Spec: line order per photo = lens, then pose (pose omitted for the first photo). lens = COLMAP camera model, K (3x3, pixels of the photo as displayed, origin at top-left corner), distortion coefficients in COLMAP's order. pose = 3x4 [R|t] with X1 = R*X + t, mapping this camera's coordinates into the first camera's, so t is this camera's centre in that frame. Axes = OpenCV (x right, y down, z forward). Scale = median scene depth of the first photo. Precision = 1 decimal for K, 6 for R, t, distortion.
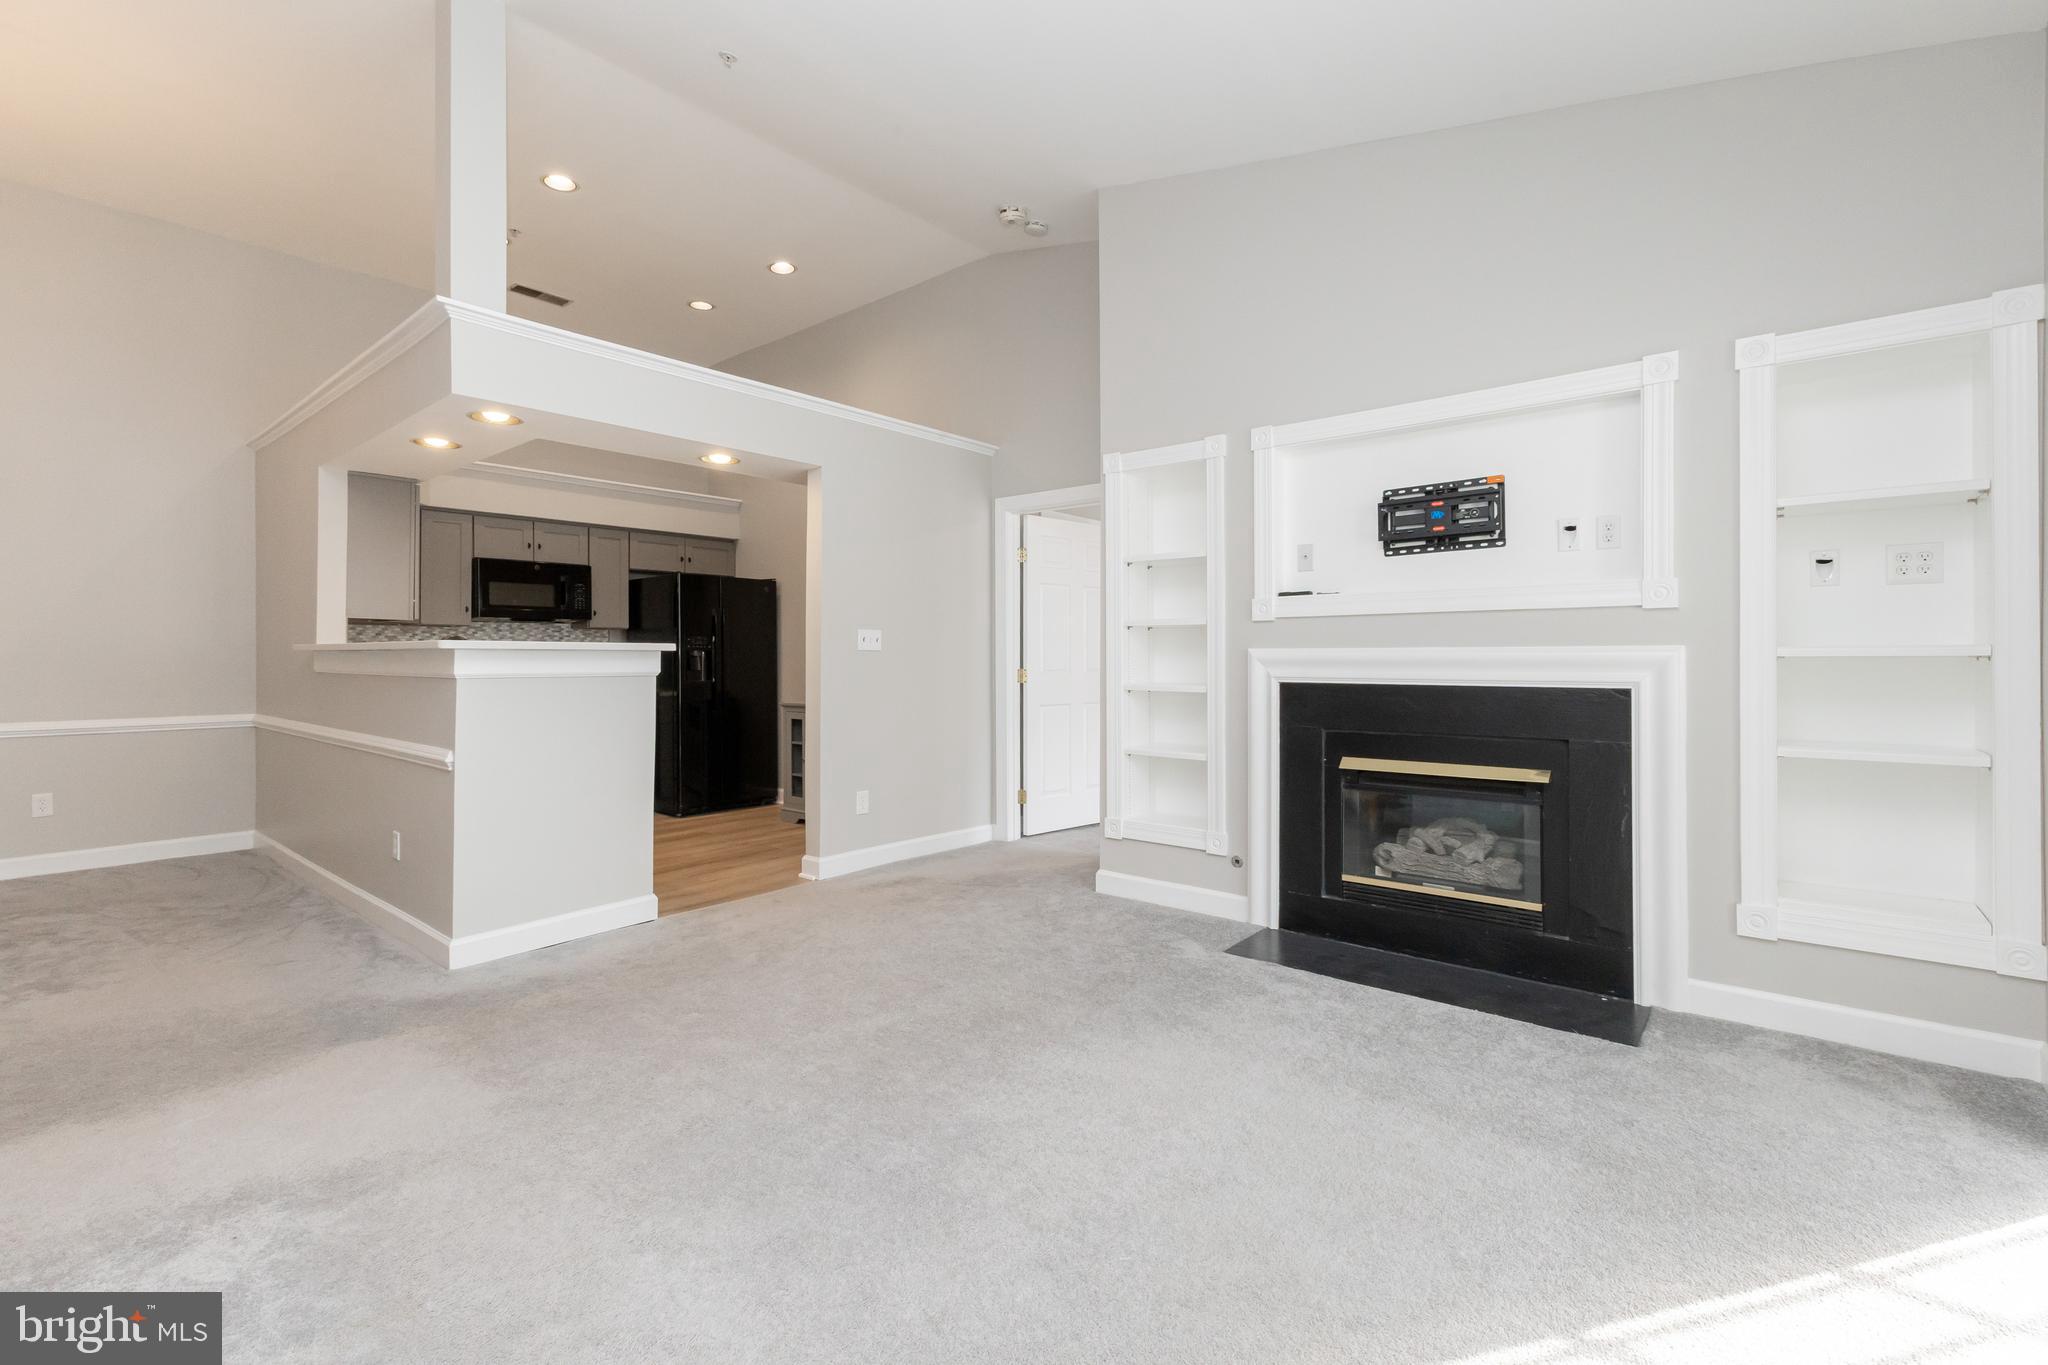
lens RADIAL K [[886.6, 0, 1019.5], [0, 886.6, 656.4], [0, 0, 1]] dist [0.006527, -0.000367]
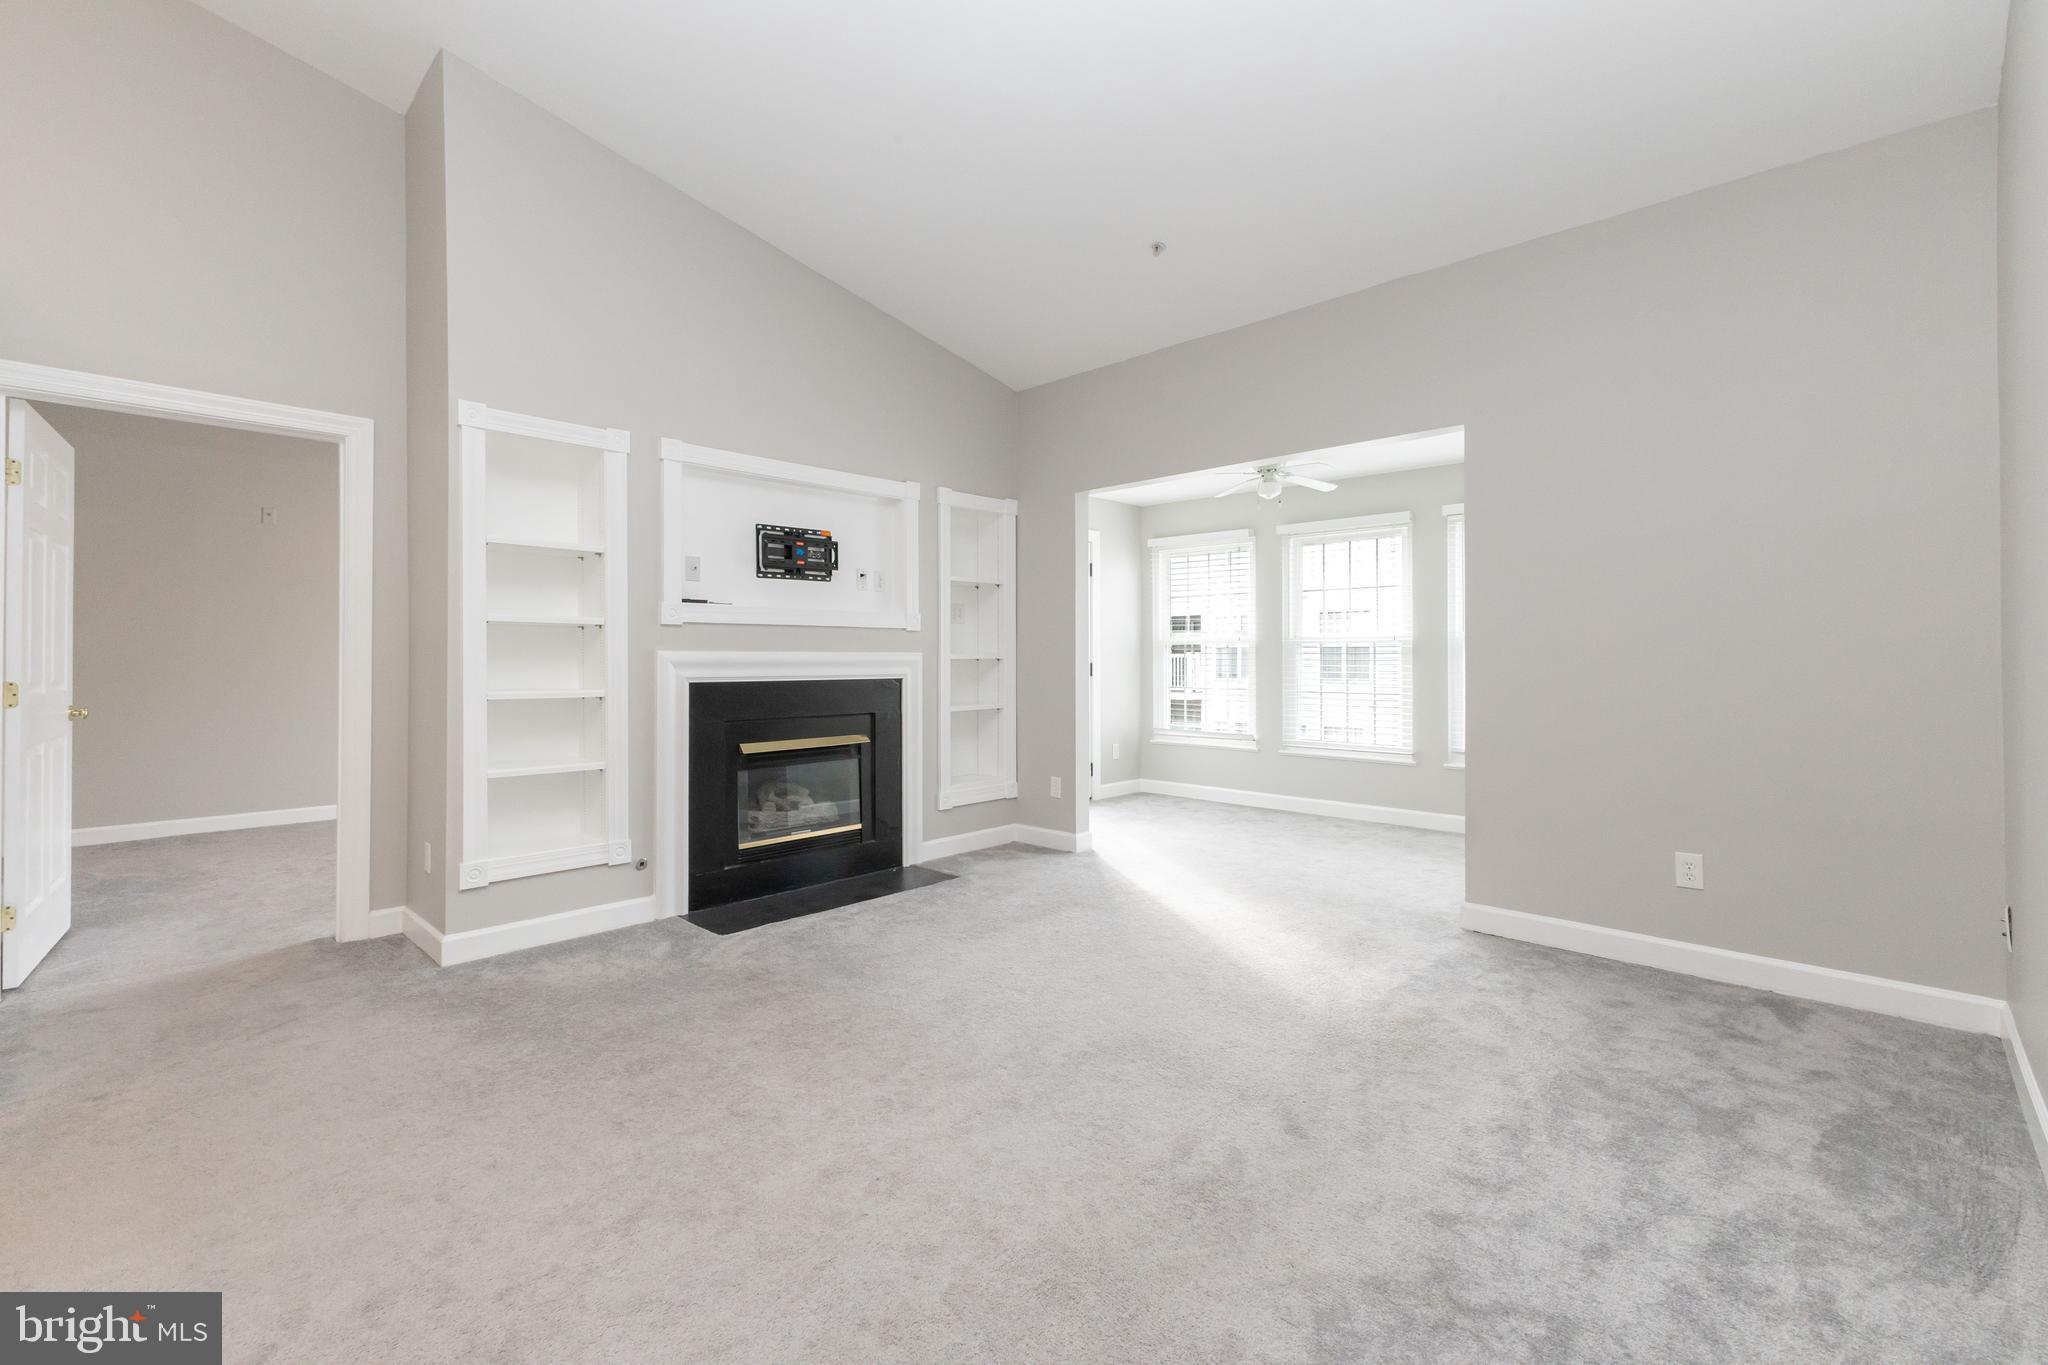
lens RADIAL K [[886.6, 0, 1026.8], [0, 886.6, 652.2], [0, 0, 1]] dist [0.006527, -0.000367]
pose [[0.065485, 0.012173, 0.997779, -0.712234], [0.002590, 0.999920, -0.012369, 0.006601], [-0.997850, 0.003394, 0.065448, 0.495051]]
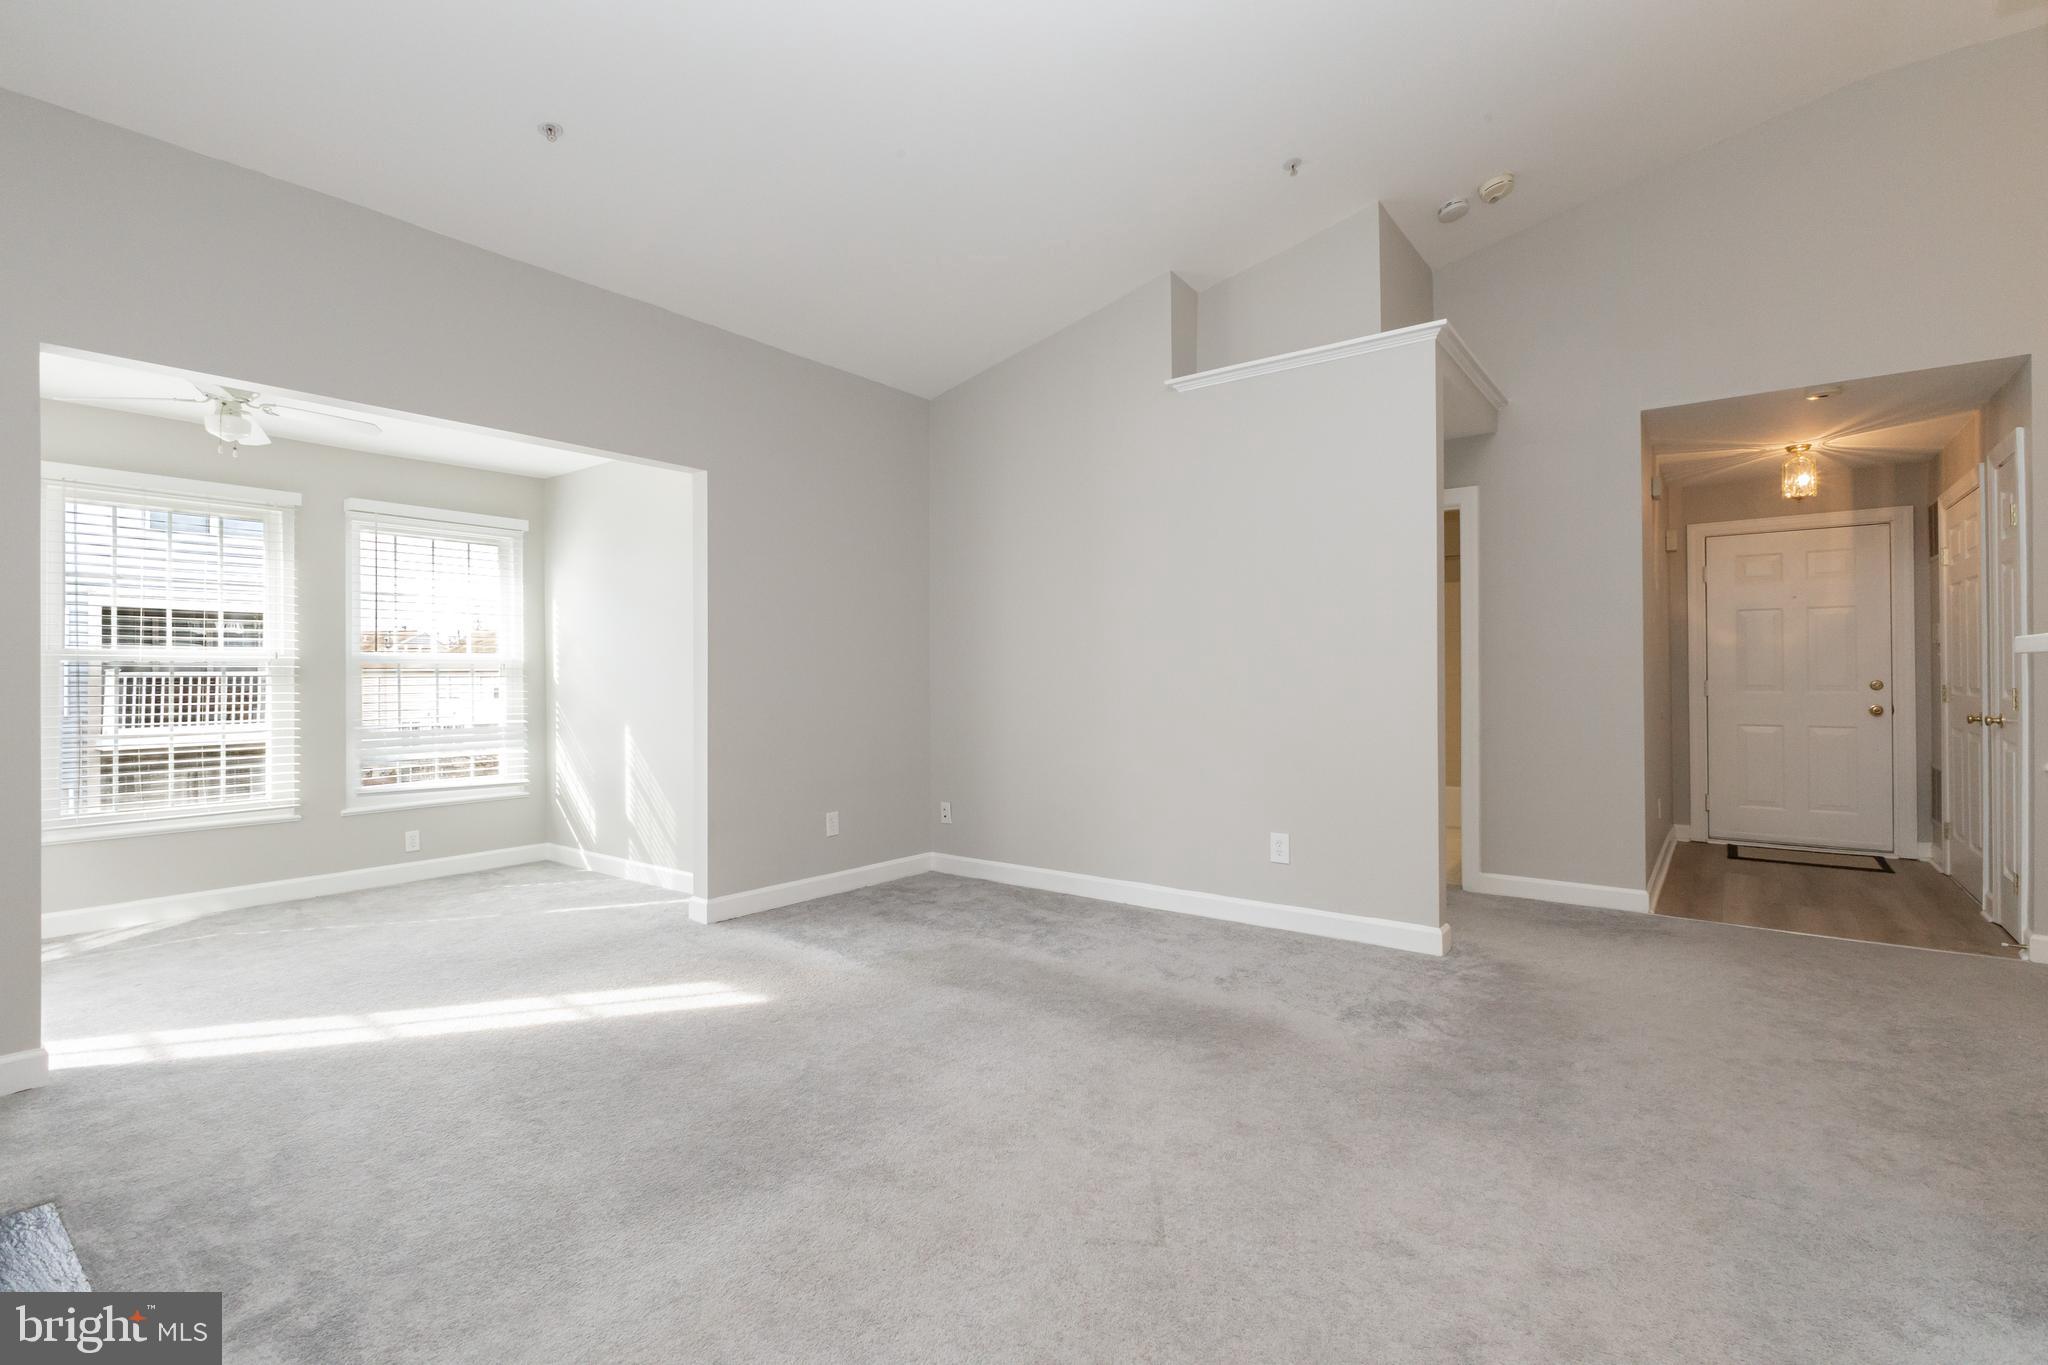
lens RADIAL K [[927.9, 0, 1026.1], [0, 927.9, 669.7], [0, 0, 1]] dist [-0.002051, -0.002079]
pose [[-0.999014, 0.006972, -0.043850, -0.071417], [0.007328, 0.999941, -0.007973, -0.000142], [0.043791, -0.008286, -0.999006, 1.208773]]
